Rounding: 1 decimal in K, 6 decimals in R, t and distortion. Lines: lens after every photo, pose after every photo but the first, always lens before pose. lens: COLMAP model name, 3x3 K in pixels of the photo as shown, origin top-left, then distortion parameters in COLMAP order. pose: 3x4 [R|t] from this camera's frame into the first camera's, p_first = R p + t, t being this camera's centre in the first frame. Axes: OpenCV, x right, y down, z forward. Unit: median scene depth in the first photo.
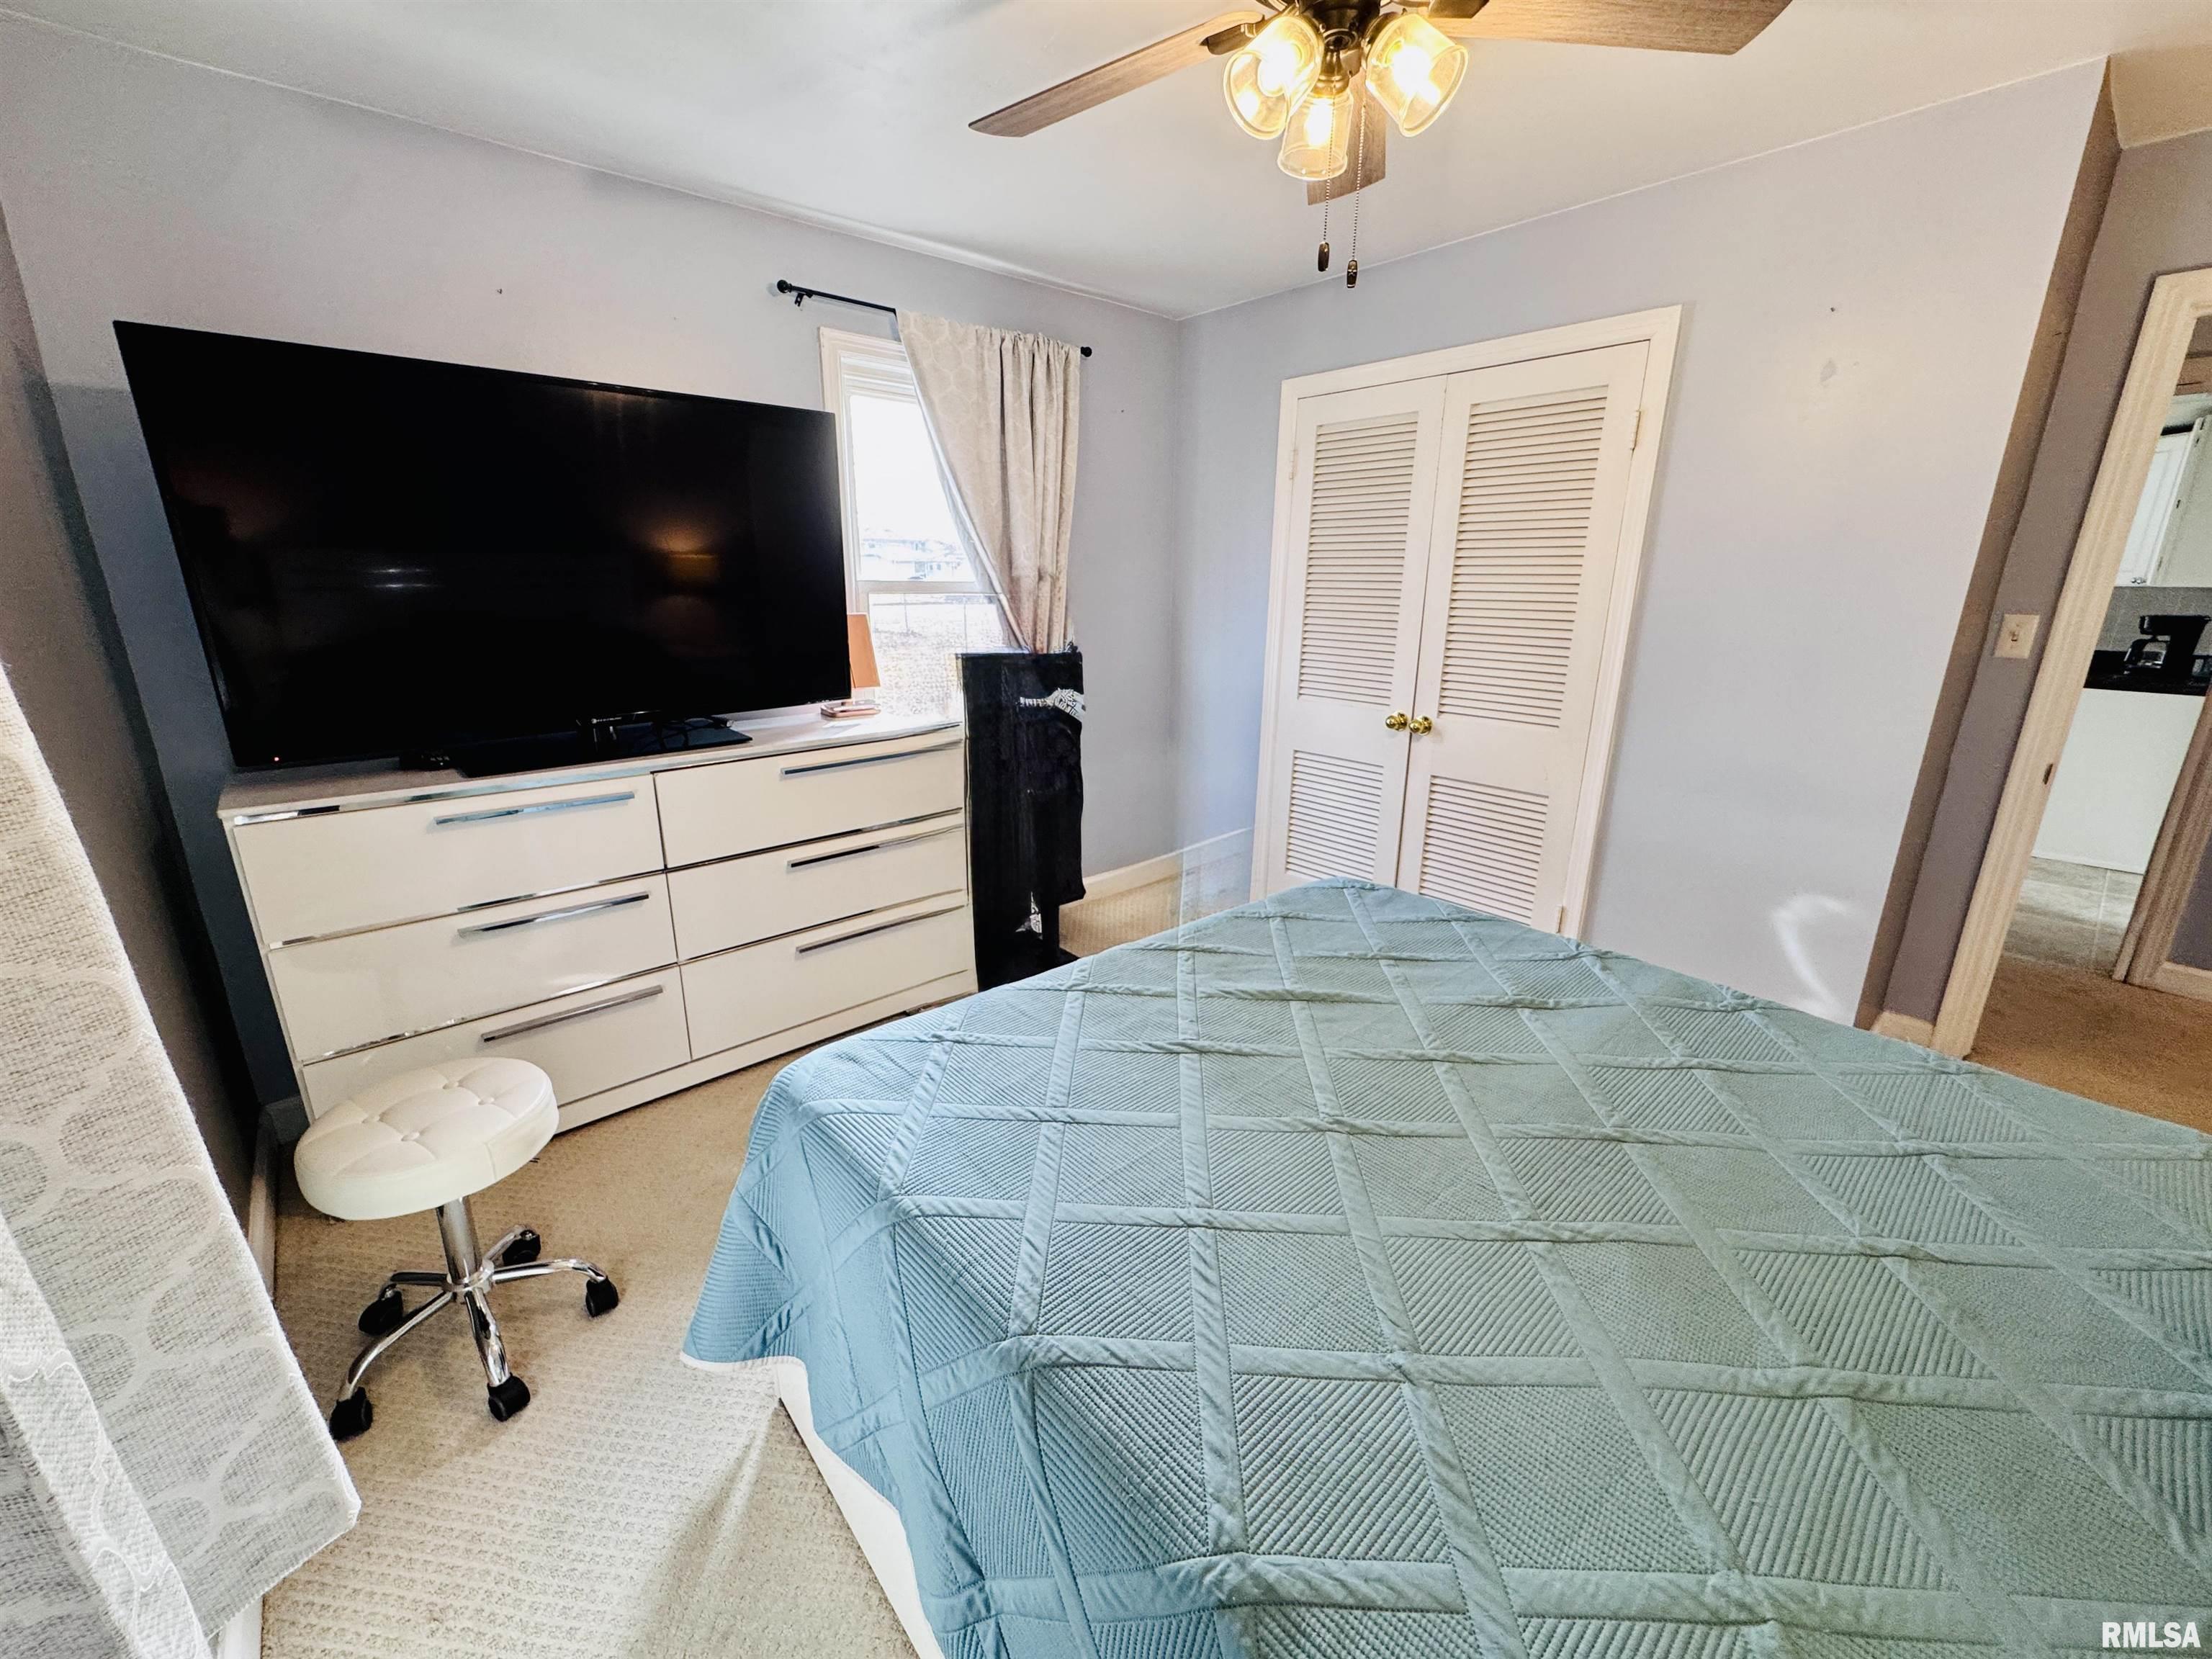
lens RADIAL K [[885.3, 0, 1105.6], [0, 885.3, 834.6], [0, 0, 1]] dist [-0.004555, 0.000207]
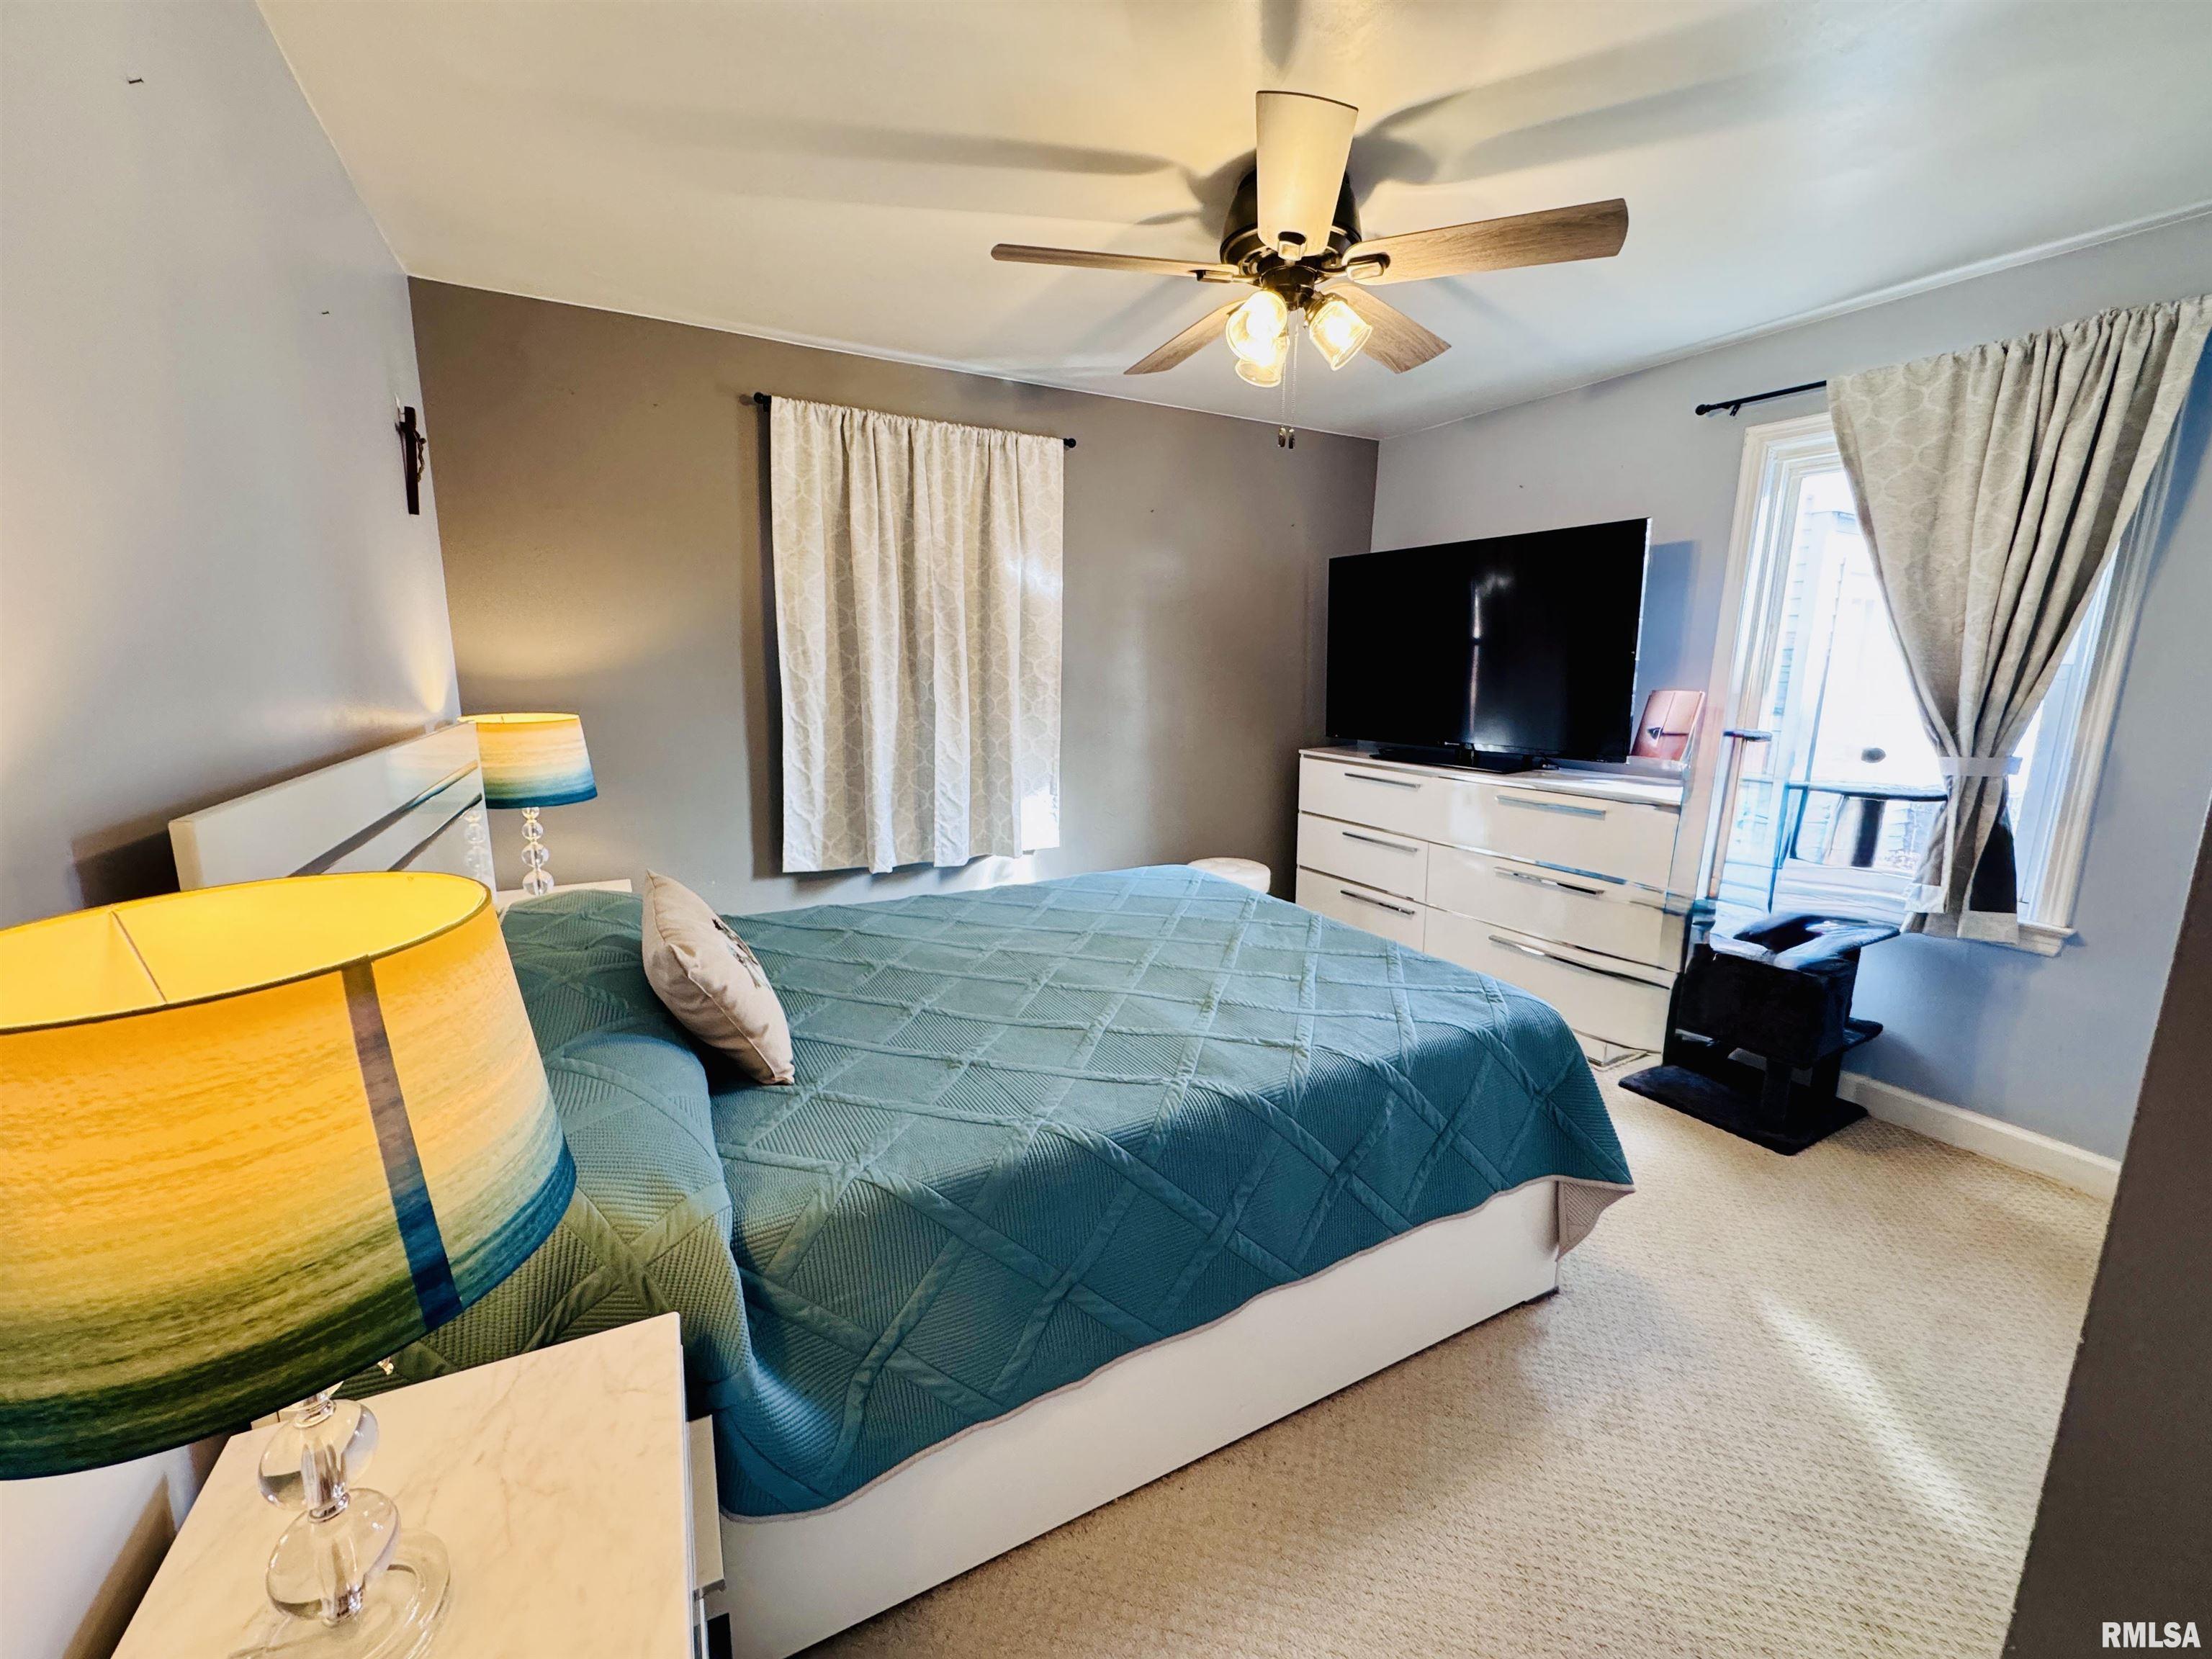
lens RADIAL K [[885.3, 0, 1096.7], [0, 885.3, 829.3], [0, 0, 1]] dist [-0.004555, 0.000207]
pose [[-0.223449, 0.177143, -0.958484, 0.973749], [-0.283020, 0.929190, 0.237709, -0.156813], [0.932722, 0.324386, -0.157491, 0.600656]]
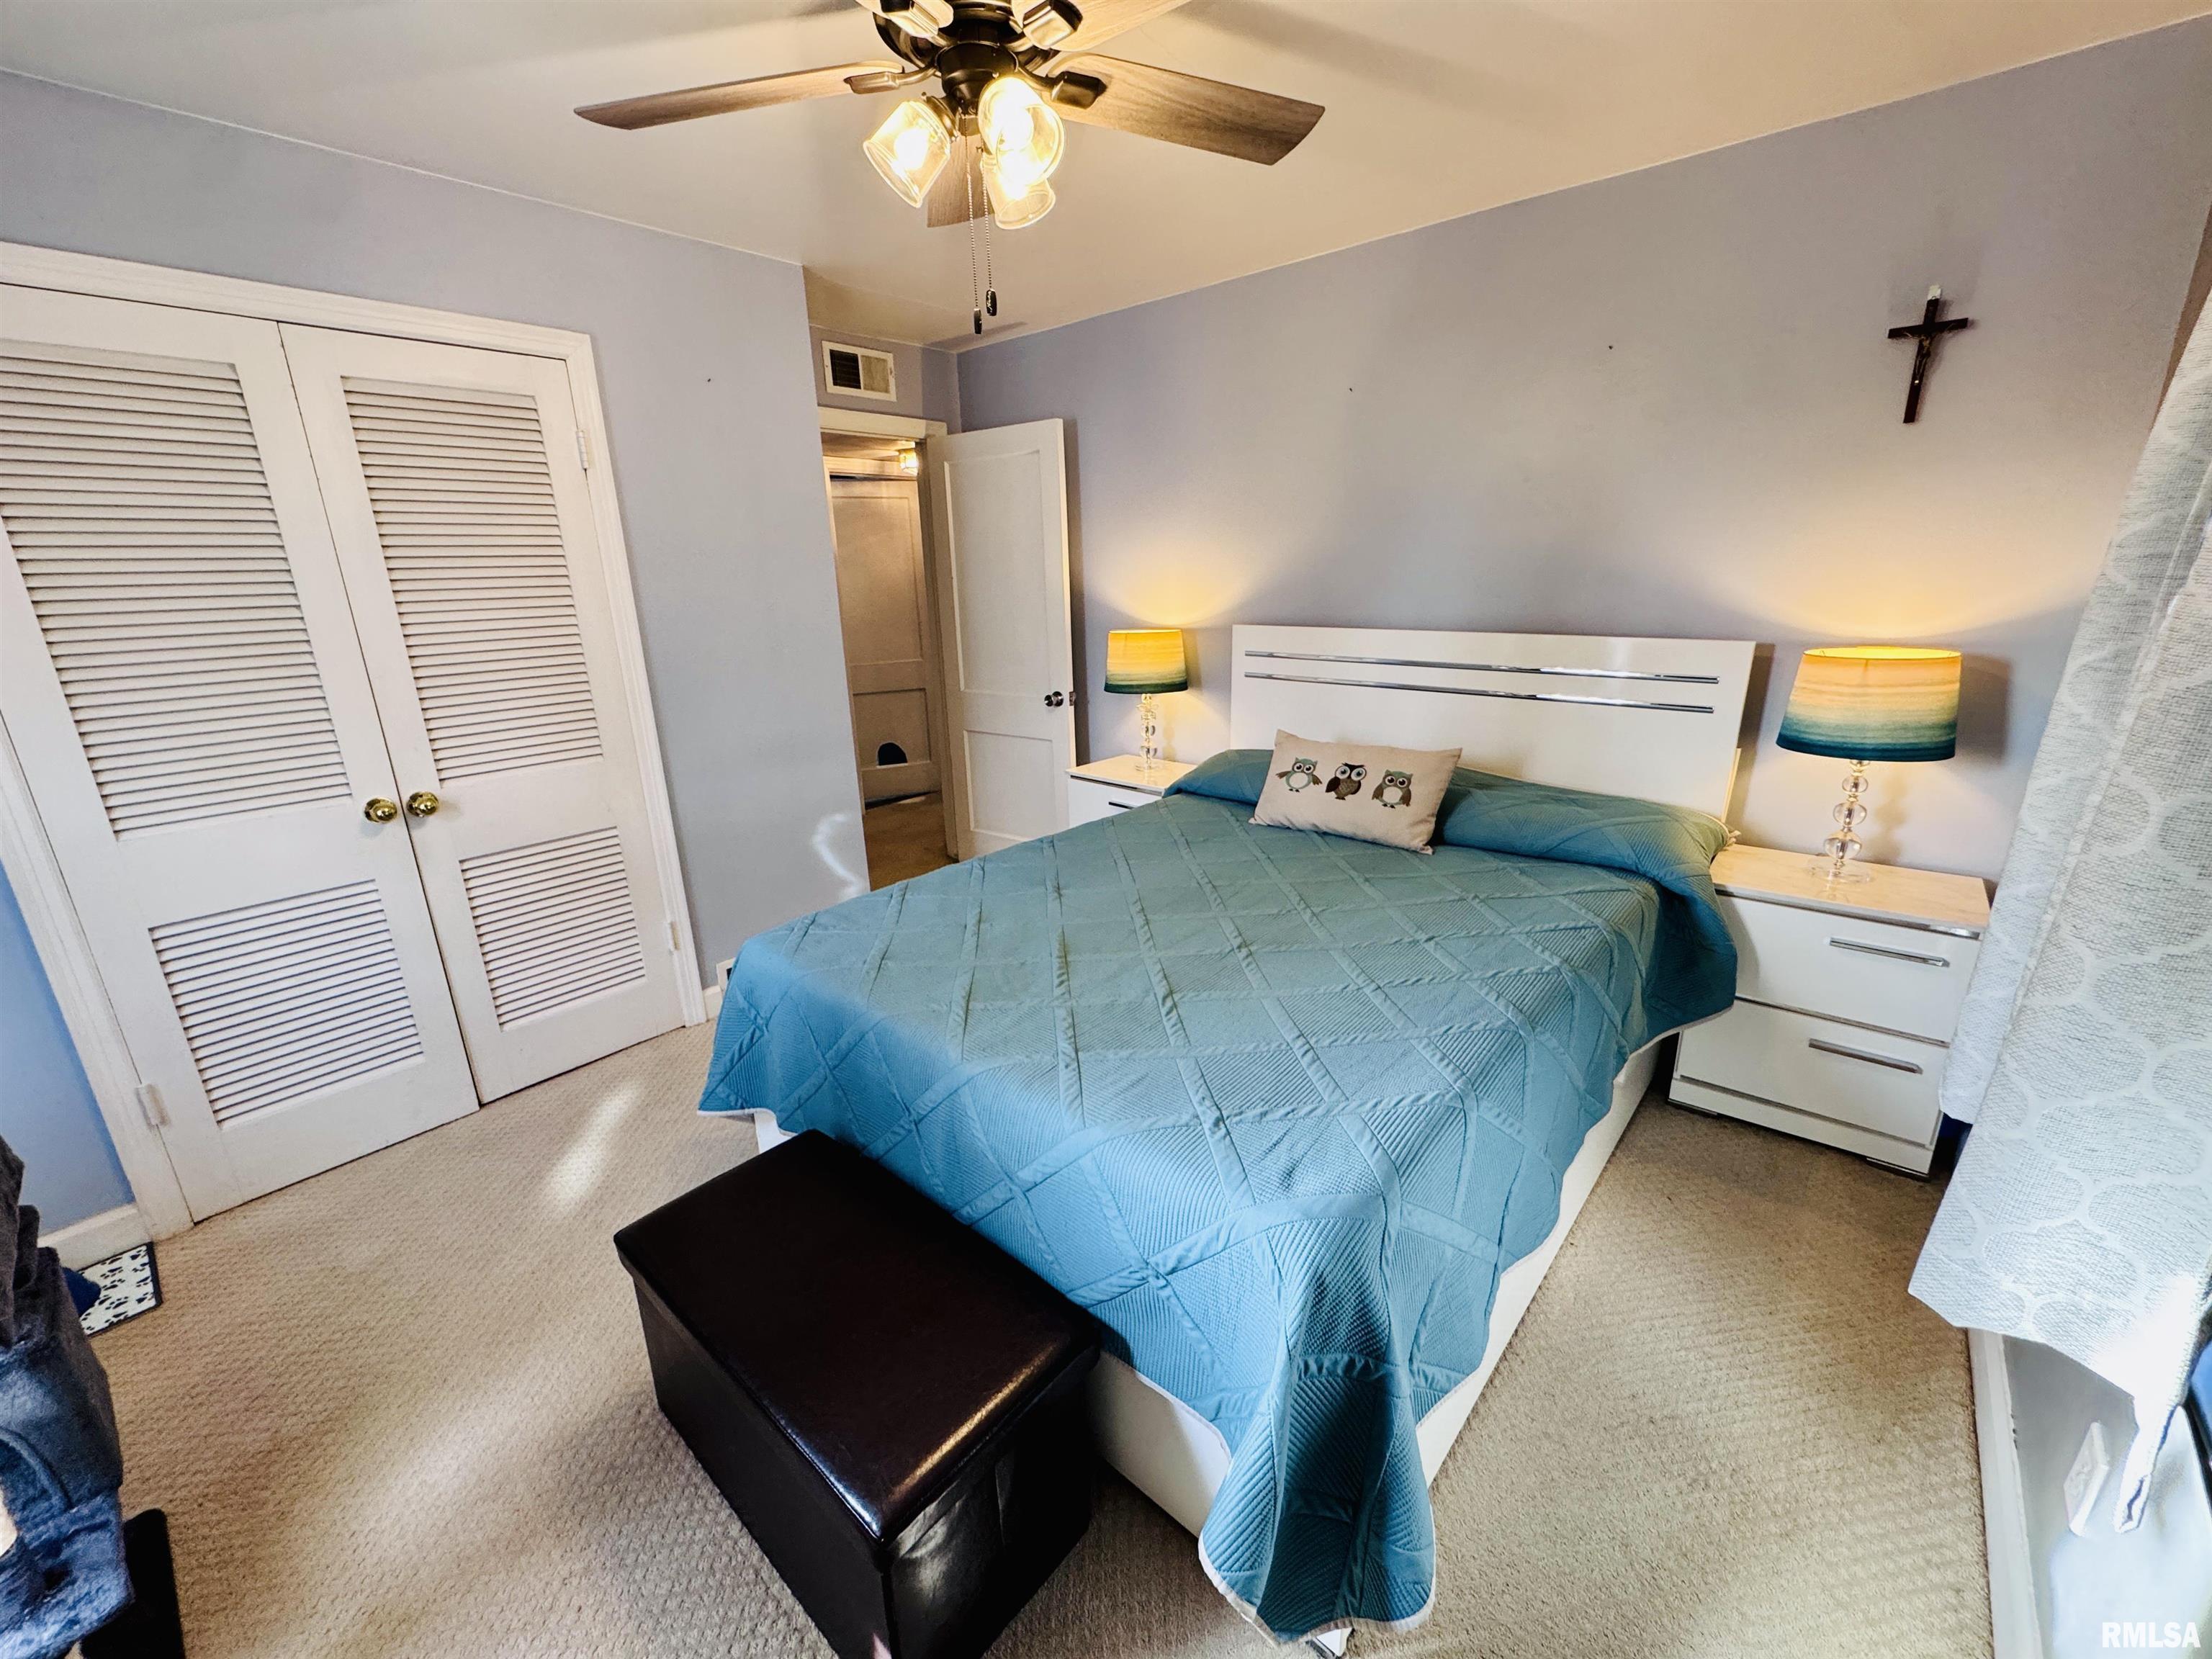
lens RADIAL K [[885.3, 0, 1113.7], [0, 885.3, 827.6], [0, 0, 1]] dist [-0.004555, 0.000207]
pose [[-0.143697, -0.279551, 0.949317, -0.524117], [0.307272, 0.899257, 0.311321, -0.189380], [-0.940710, 0.336434, -0.043323, 0.585710]]
